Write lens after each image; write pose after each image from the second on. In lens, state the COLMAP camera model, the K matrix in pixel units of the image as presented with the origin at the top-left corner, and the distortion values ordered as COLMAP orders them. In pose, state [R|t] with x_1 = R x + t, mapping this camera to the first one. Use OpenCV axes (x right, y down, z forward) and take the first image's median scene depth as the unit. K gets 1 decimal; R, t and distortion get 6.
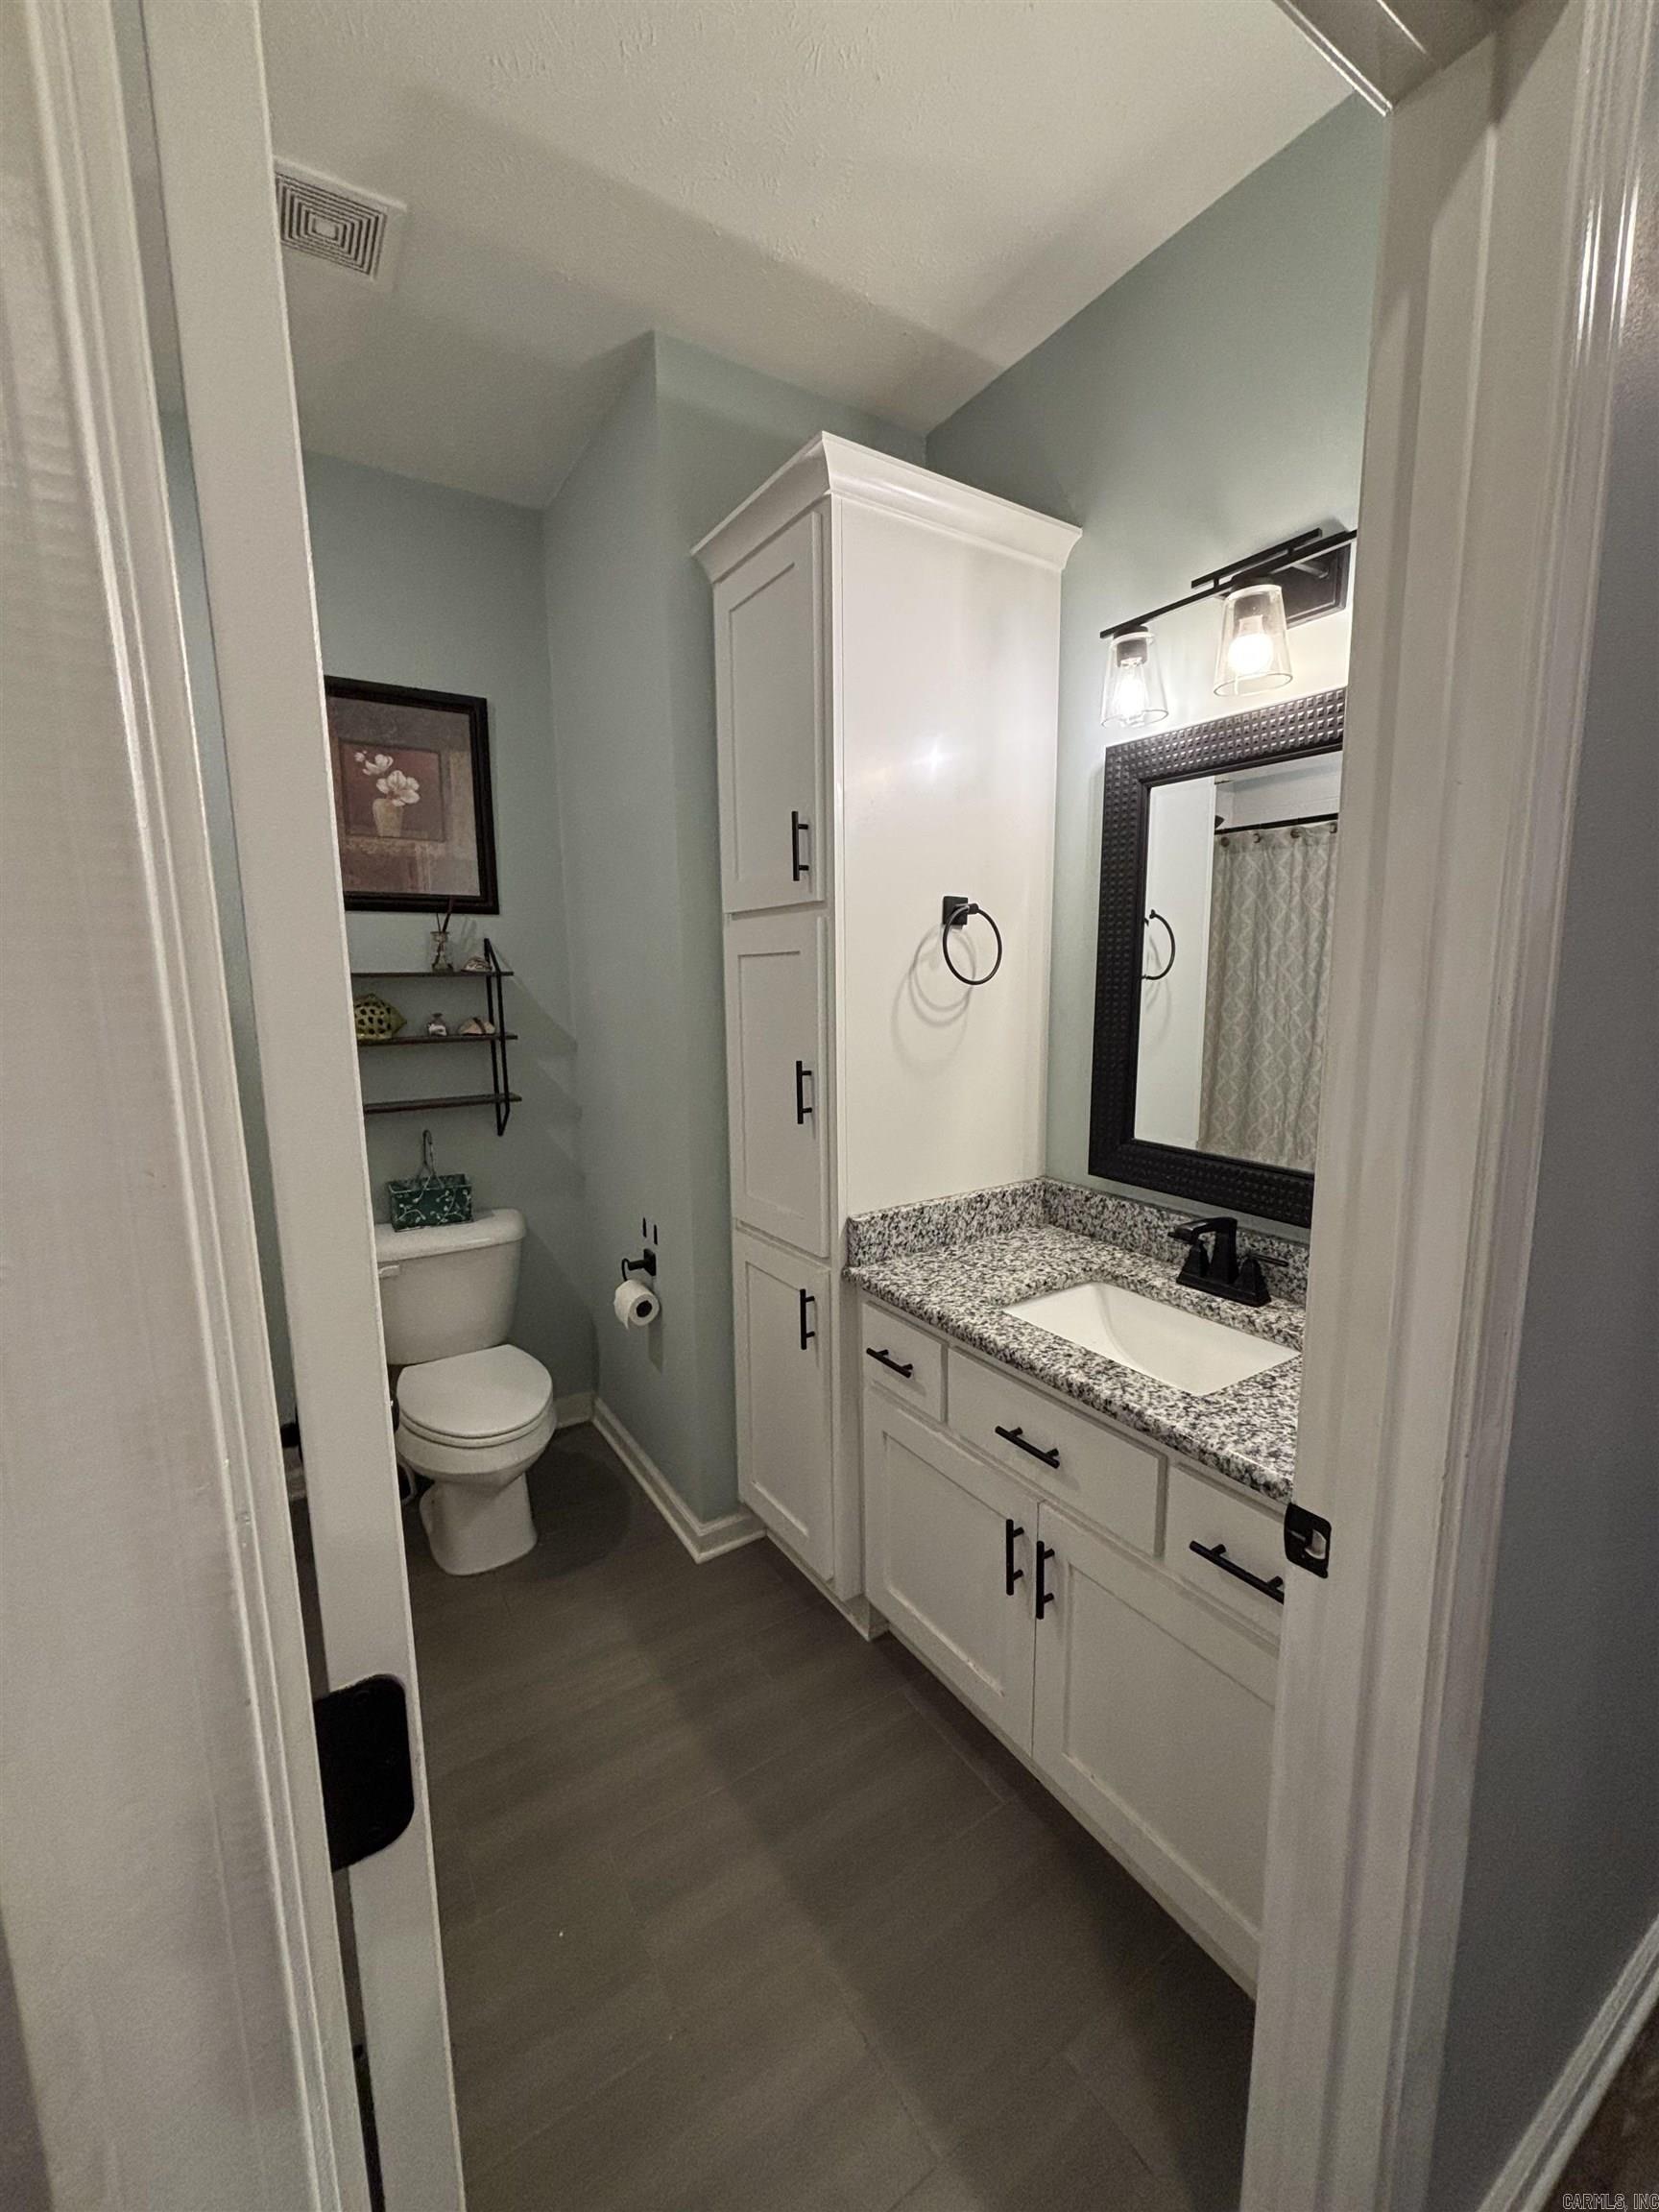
lens RADIAL K [[888.0, 0, 827.9], [0, 888.0, 1103.7], [0, 0, 1]] dist [-0.002233, 0.000314]
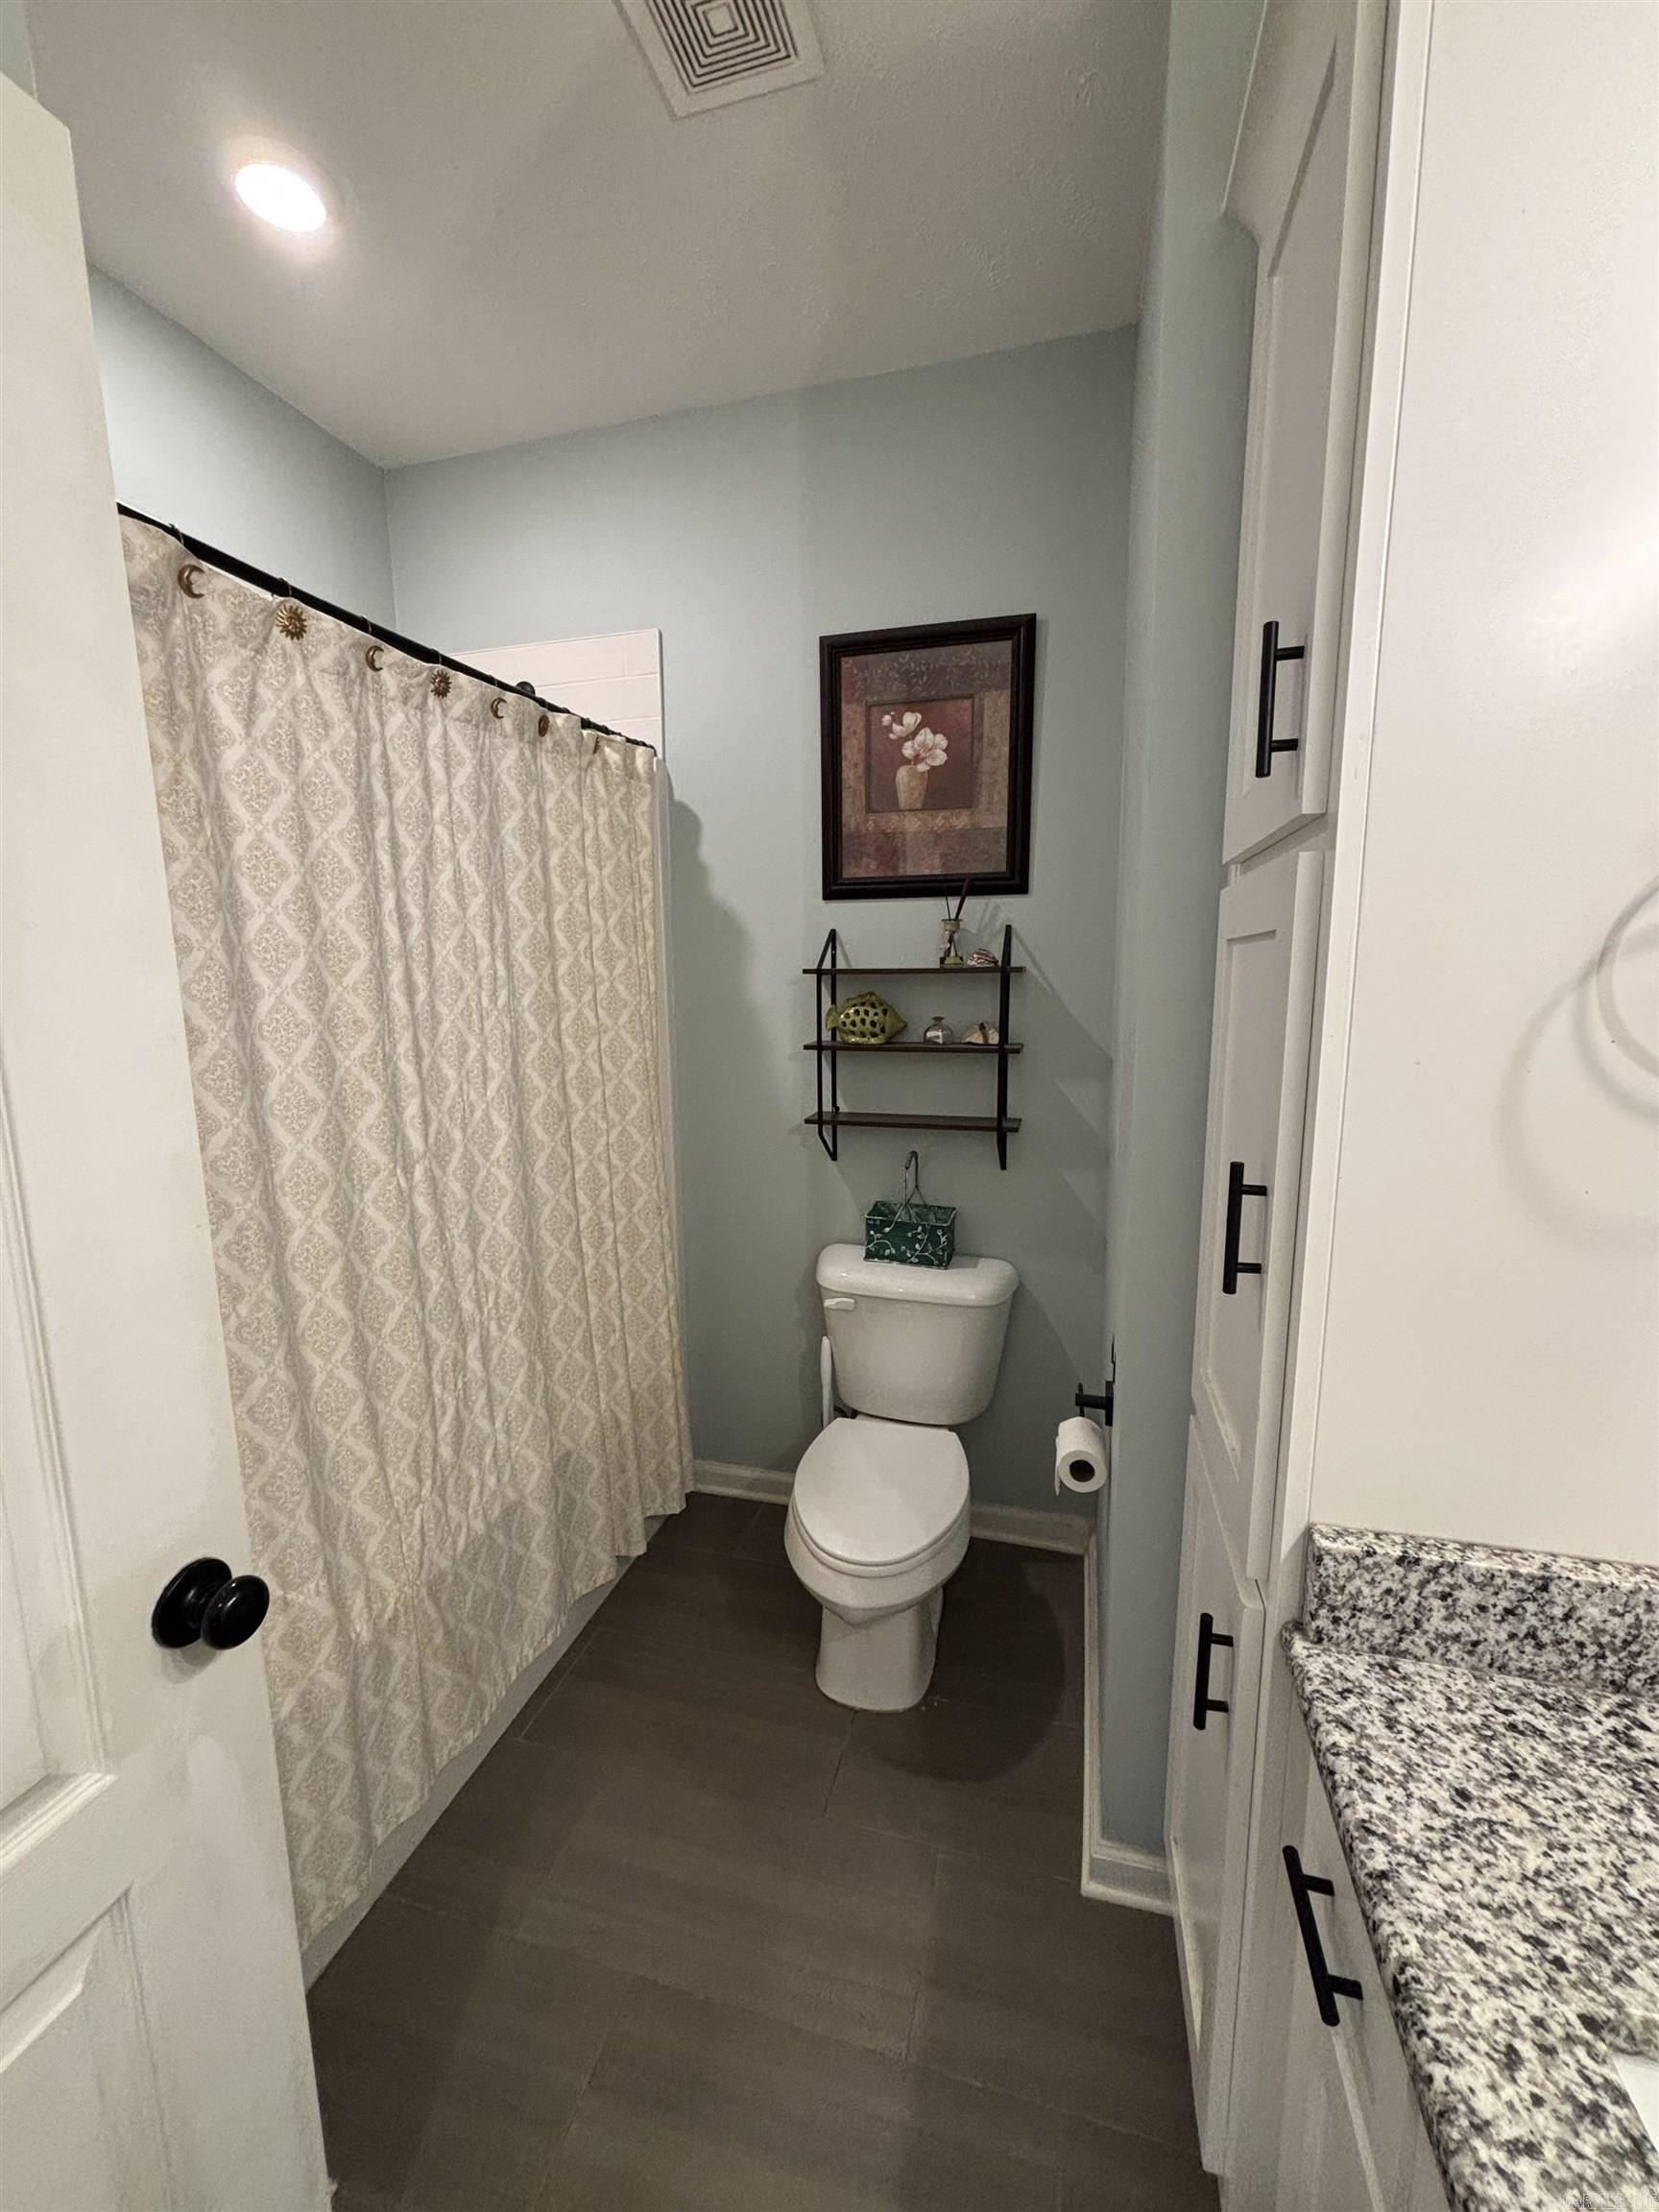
lens RADIAL K [[888.0, 0, 833.4], [0, 888.0, 1107.1], [0, 0, 1]] dist [-0.002233, 0.000314]
pose [[0.668861, 0.119411, -0.733735, 0.158681], [-0.104771, 0.992305, 0.065984, -0.082782], [0.735968, 0.032740, 0.676224, 0.487944]]
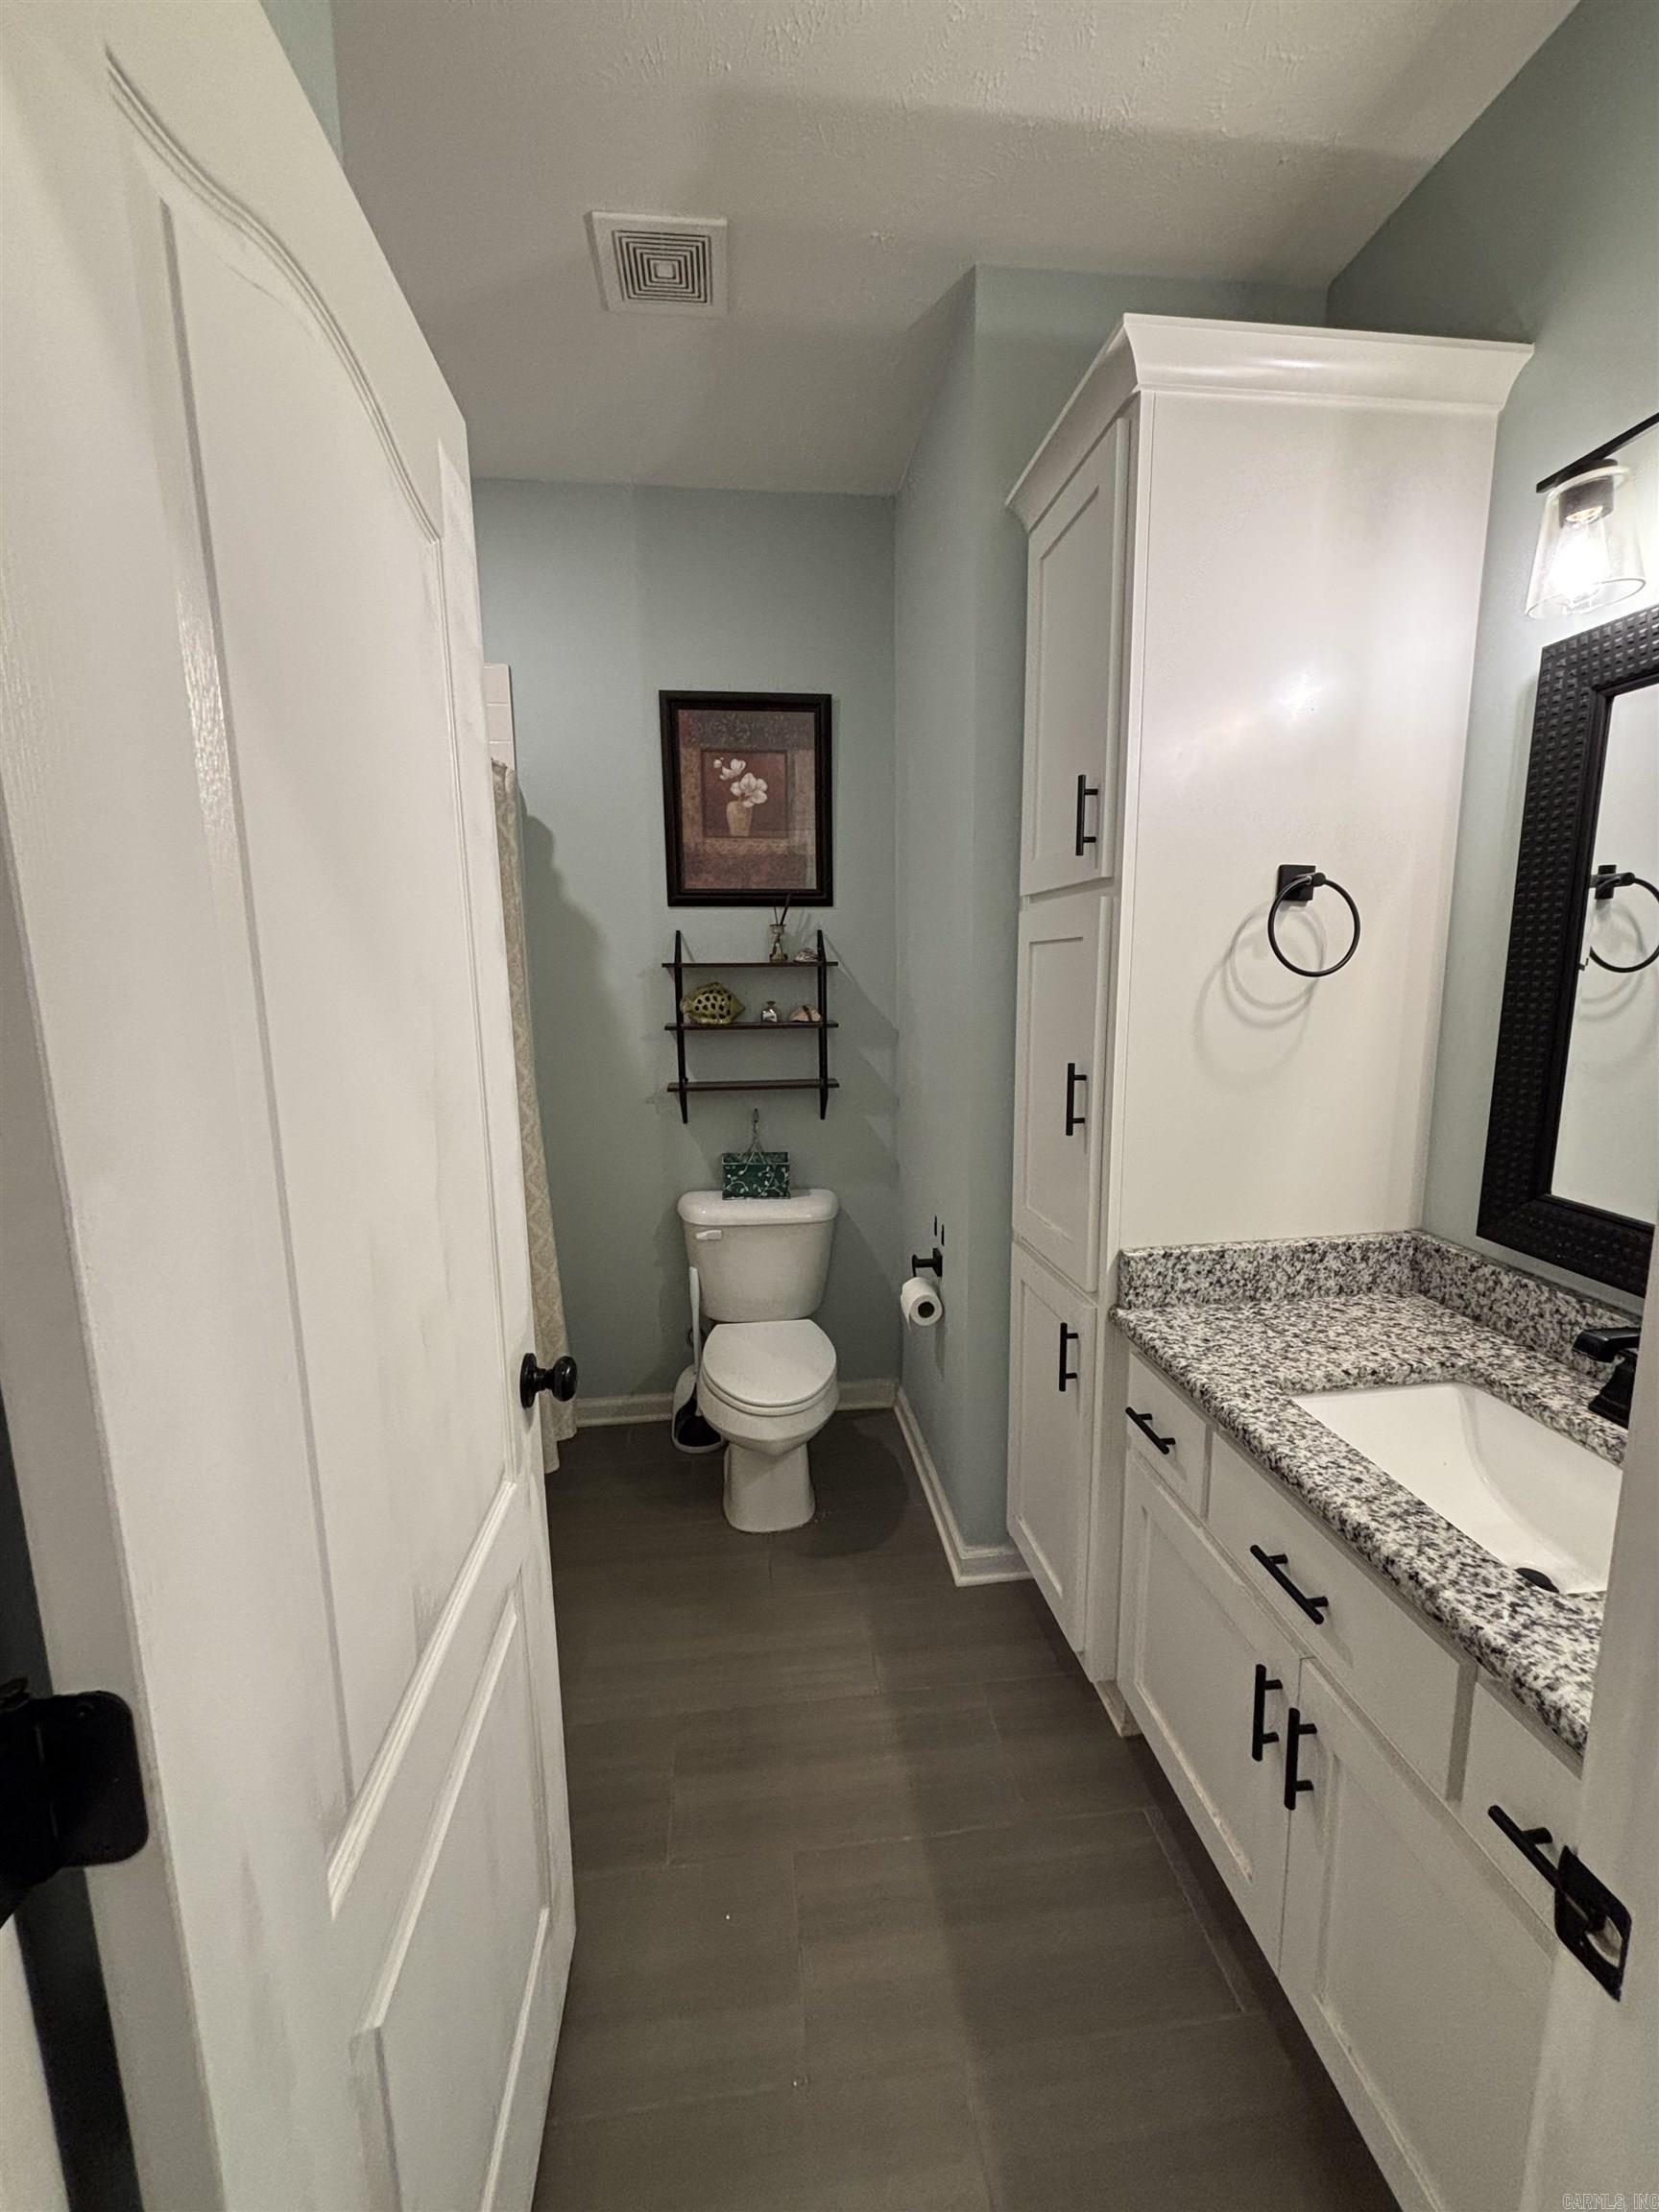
lens RADIAL K [[888.0, 0, 831.3], [0, 888.0, 1105.6], [0, 0, 1]] dist [-0.002233, 0.000314]
pose [[0.897410, 0.069471, -0.435694, 0.129587], [-0.062652, 0.997584, 0.030018, -0.017508], [0.436727, 0.000359, 0.899594, 0.102386]]
